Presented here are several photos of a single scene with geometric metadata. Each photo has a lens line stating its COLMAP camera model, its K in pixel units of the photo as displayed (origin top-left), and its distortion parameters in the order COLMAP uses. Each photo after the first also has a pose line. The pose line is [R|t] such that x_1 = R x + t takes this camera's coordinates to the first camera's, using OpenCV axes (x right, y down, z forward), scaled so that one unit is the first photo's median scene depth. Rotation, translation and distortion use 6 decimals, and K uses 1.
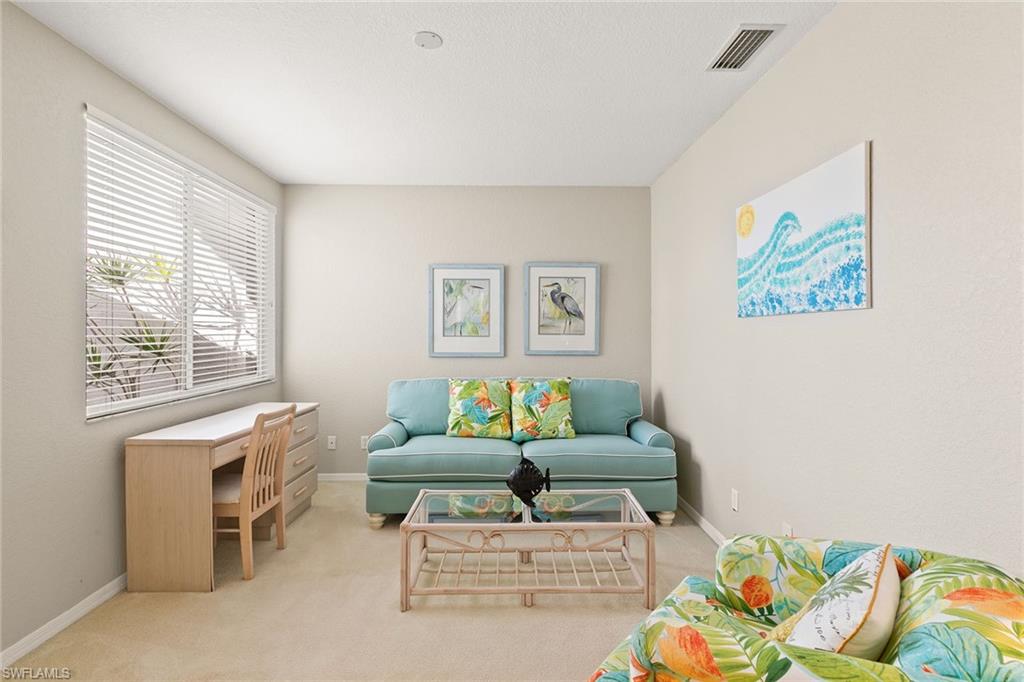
lens RADIAL K [[459.0, 0, 509.9], [0, 459.0, 328.0], [0, 0, 1]] dist [0.007988, -0.001553]
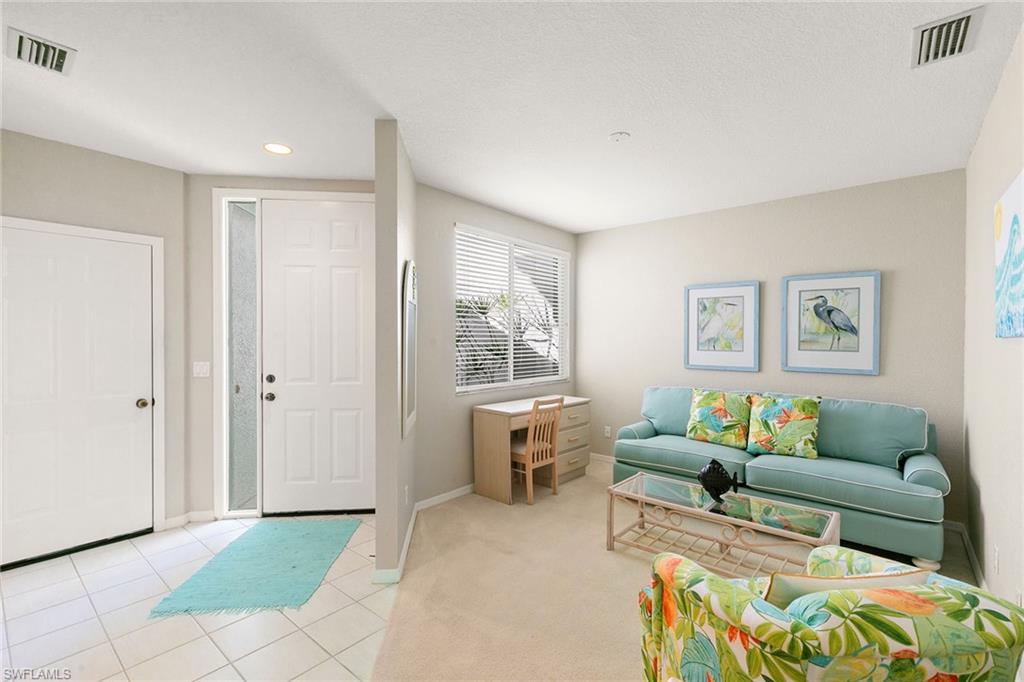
lens RADIAL K [[459.0, 0, 518.2], [0, 459.0, 341.6], [0, 0, 1]] dist [0.007988, -0.001553]
pose [[0.754982, 0.007988, -0.655696, 0.299239], [0.001446, 0.999903, 0.013846, -0.022402], [0.655743, -0.011402, 0.754898, -0.140924]]
